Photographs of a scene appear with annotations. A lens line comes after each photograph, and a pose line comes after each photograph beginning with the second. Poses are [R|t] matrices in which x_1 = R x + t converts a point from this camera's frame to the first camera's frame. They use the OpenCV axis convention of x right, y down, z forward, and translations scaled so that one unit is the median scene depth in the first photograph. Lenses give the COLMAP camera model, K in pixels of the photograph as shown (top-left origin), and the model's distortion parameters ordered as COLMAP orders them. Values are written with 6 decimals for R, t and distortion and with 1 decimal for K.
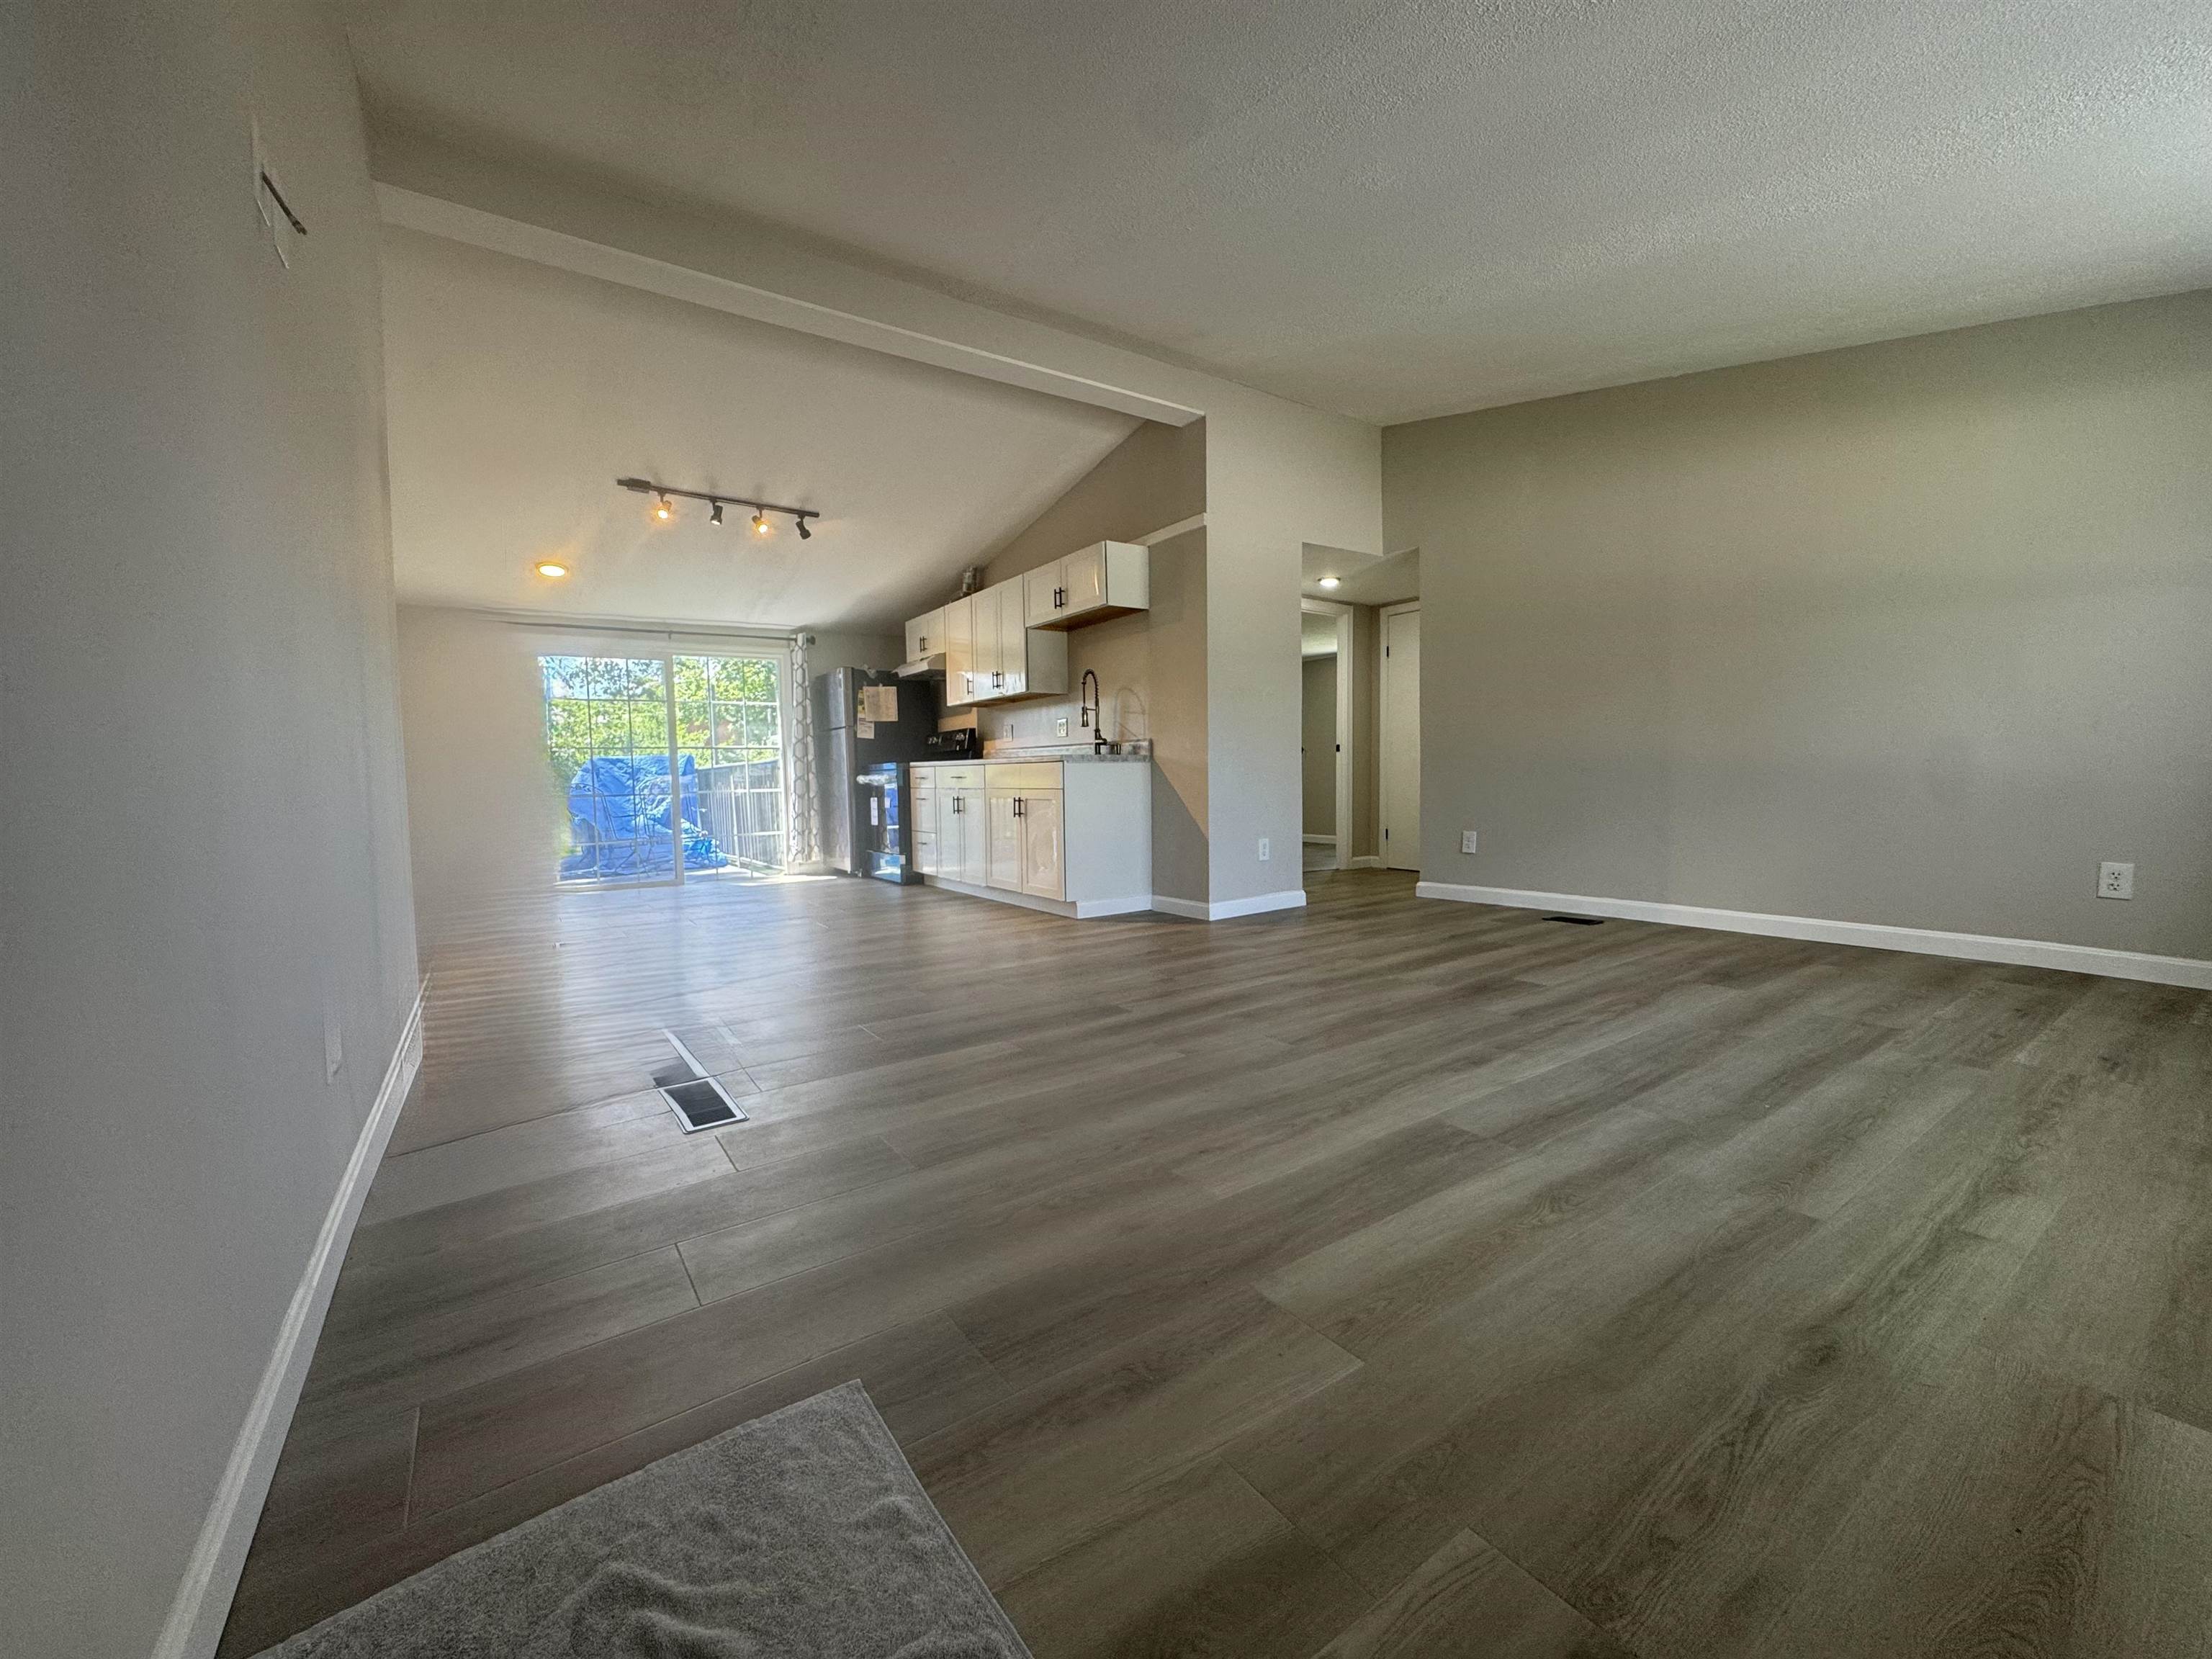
lens RADIAL K [[872.1, 0, 1108.9], [0, 872.1, 841.5], [0, 0, 1]] dist [-0.005257, 0.000489]
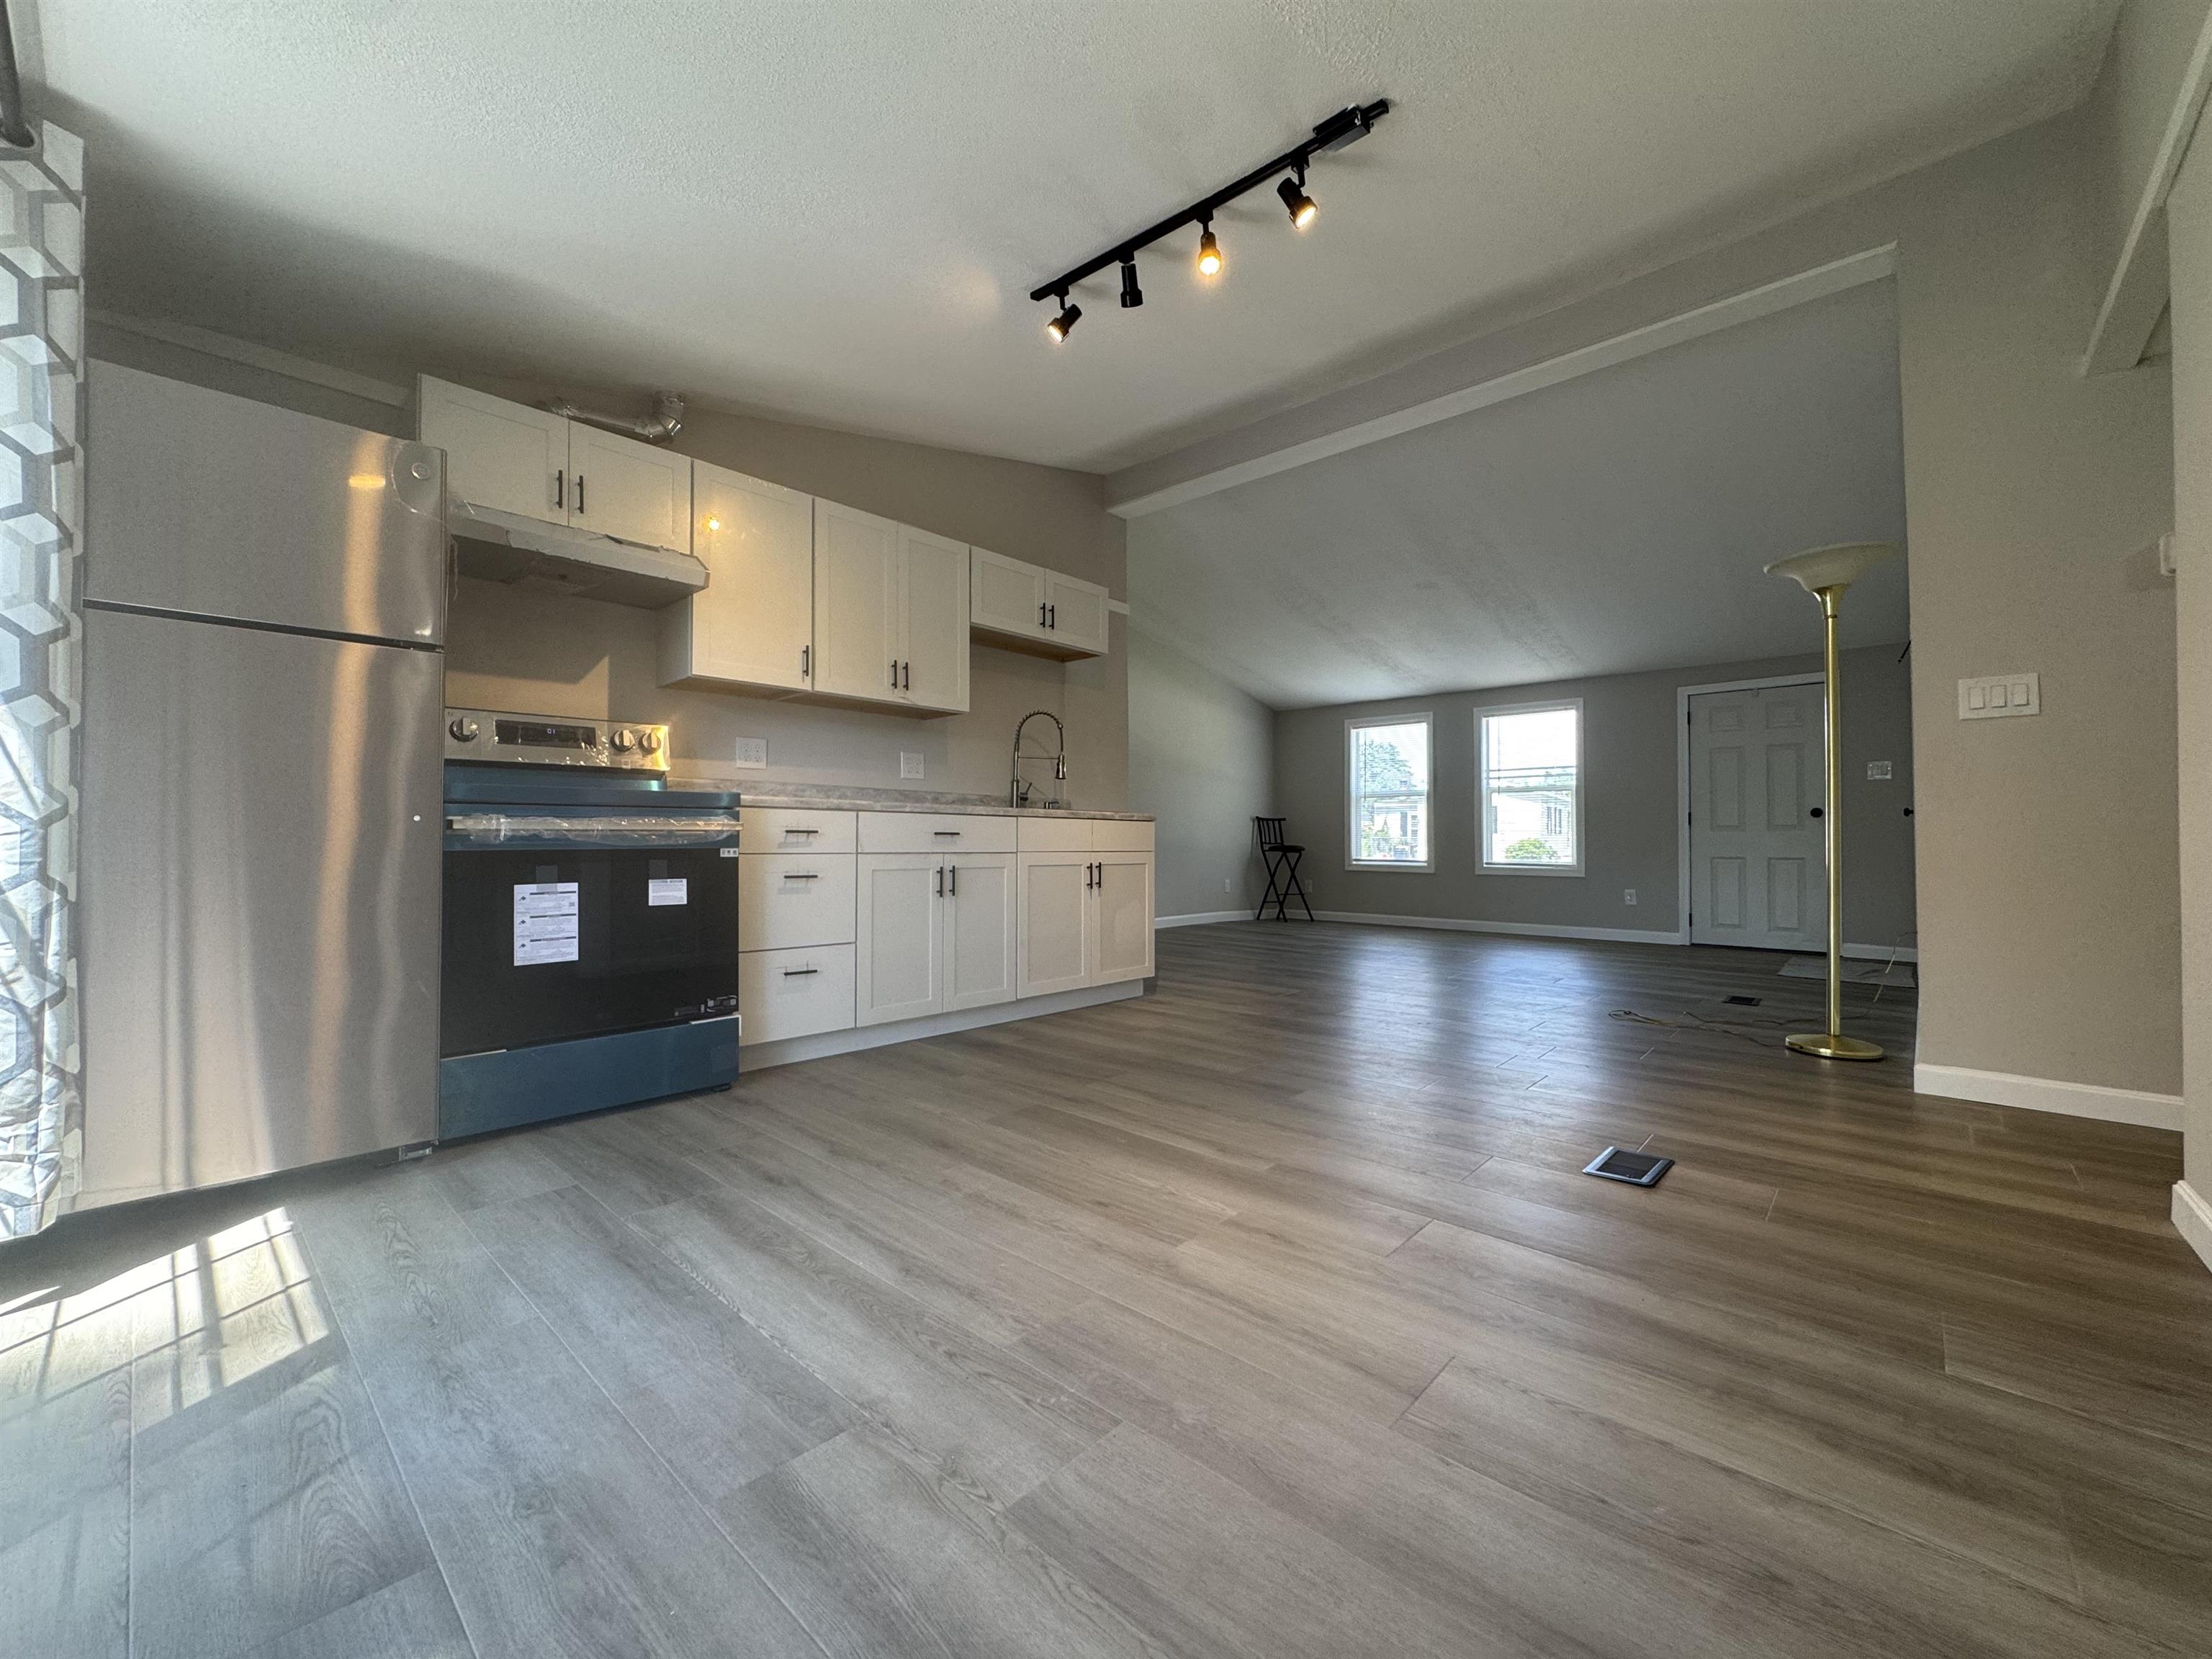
lens RADIAL K [[884.1, 0, 1105.9], [0, 884.1, 826.0], [0, 0, 1]] dist [-0.003382, -0.000026]
pose [[-0.228734, 0.034875, 0.972864, -0.842030], [0.075965, 0.996950, -0.017879, -0.066066], [-0.970521, 0.069814, -0.230686, 1.128599]]
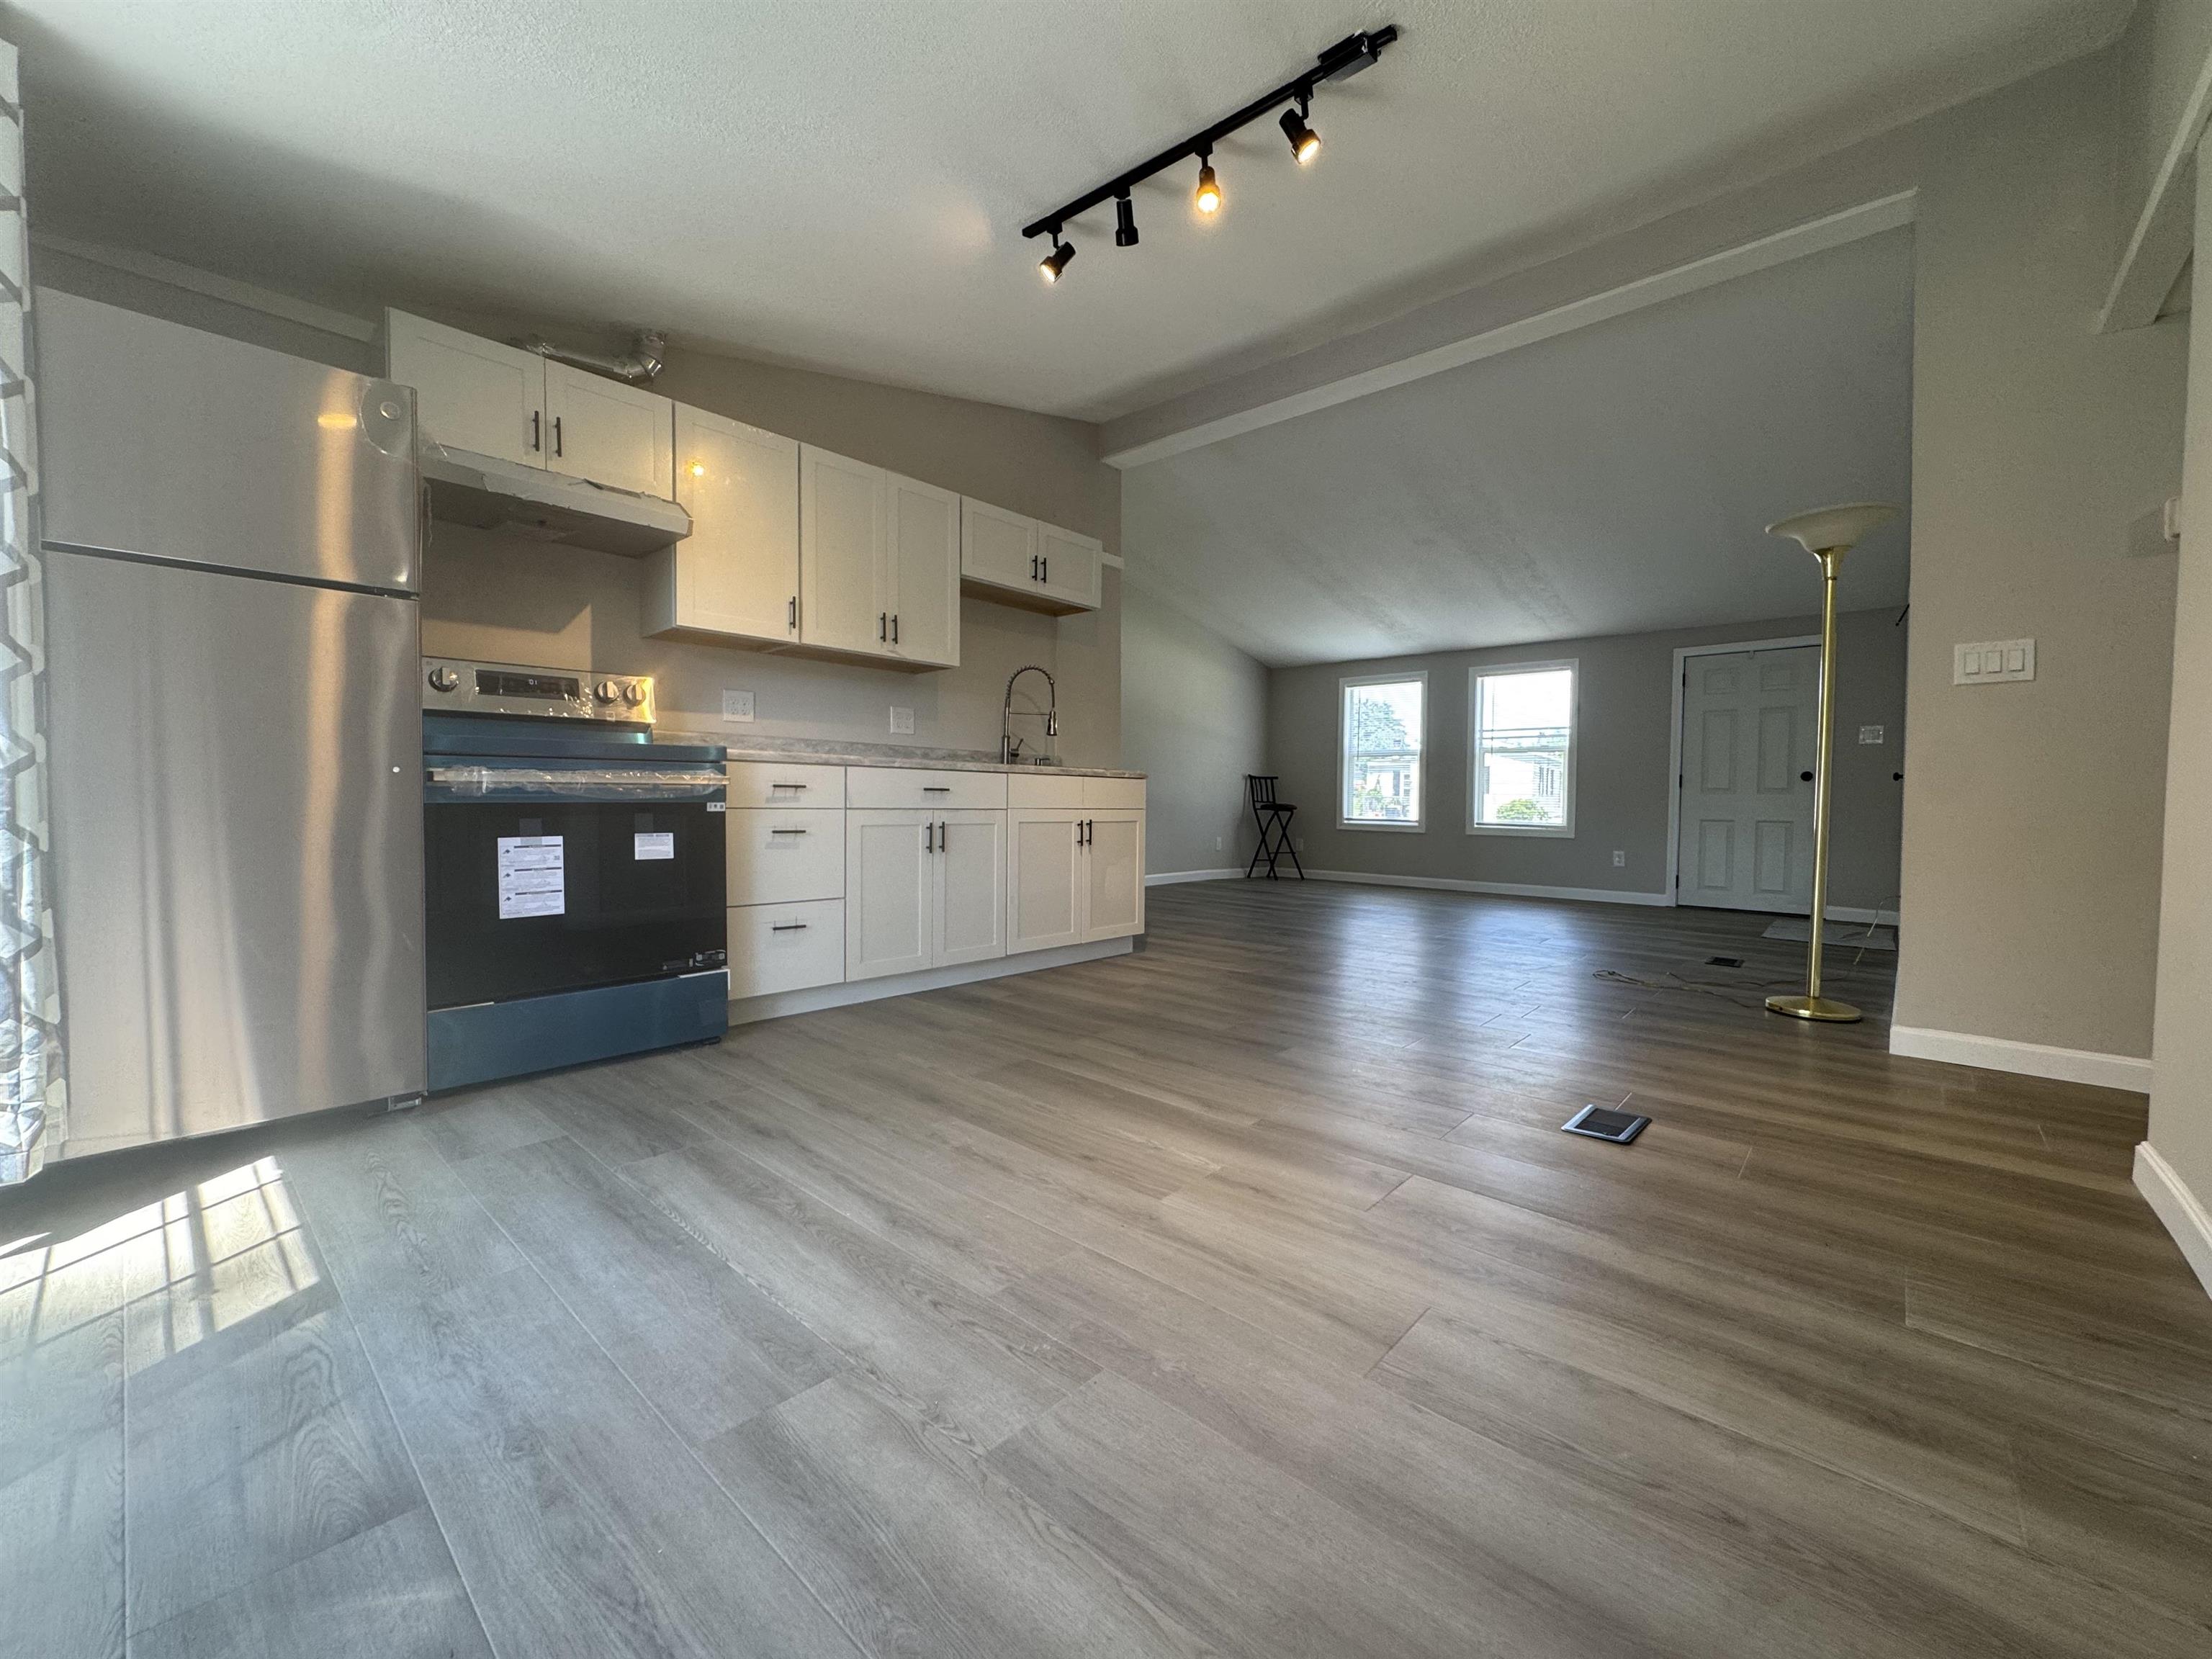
lens RADIAL K [[884.1, 0, 1105.9], [0, 884.1, 826.0], [0, 0, 1]] dist [-0.003382, -0.000026]
pose [[-0.236642, -0.014946, 0.971482, -0.840145], [0.066858, 0.997261, 0.031629, -0.066567], [-0.969294, 0.072436, -0.234995, 1.126320]]
